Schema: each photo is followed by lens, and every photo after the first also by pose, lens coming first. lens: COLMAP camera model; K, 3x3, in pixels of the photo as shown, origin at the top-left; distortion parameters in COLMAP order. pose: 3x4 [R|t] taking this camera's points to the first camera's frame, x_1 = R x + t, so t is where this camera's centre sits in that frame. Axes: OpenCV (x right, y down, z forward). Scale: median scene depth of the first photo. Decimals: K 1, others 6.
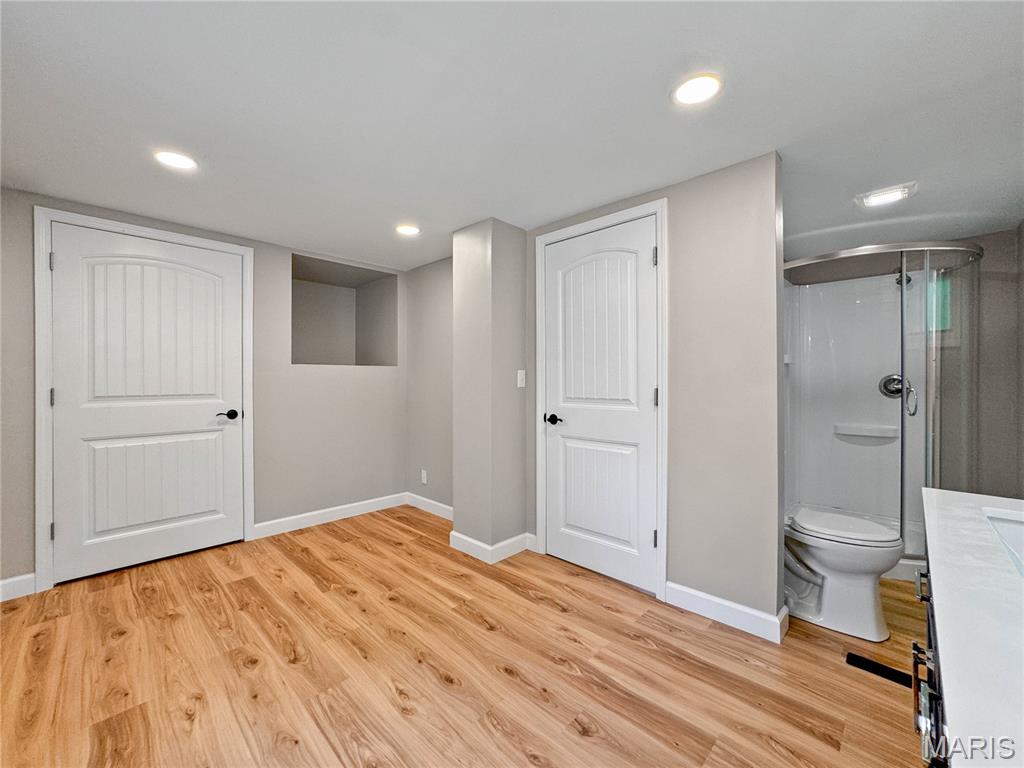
lens RADIAL K [[423.2, 0, 510.2], [0, 423.2, 382.1], [0, 0, 1]] dist [-0.041789, 0.017851]
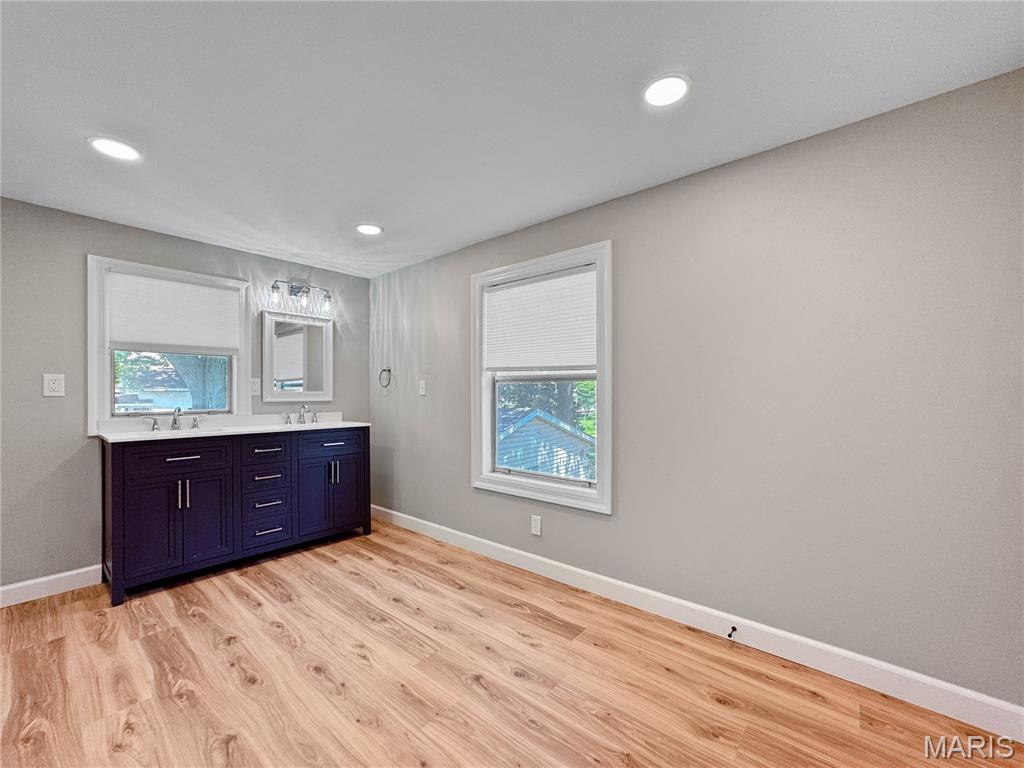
lens RADIAL K [[423.2, 0, 510.2], [0, 423.2, 382.1], [0, 0, 1]] dist [-0.041789, 0.017851]
pose [[-0.998046, 0.000367, -0.062485, -0.548589], [0.001608, 0.999802, -0.019817, 0.009026], [0.062465, -0.019879, -0.997849, 2.019123]]
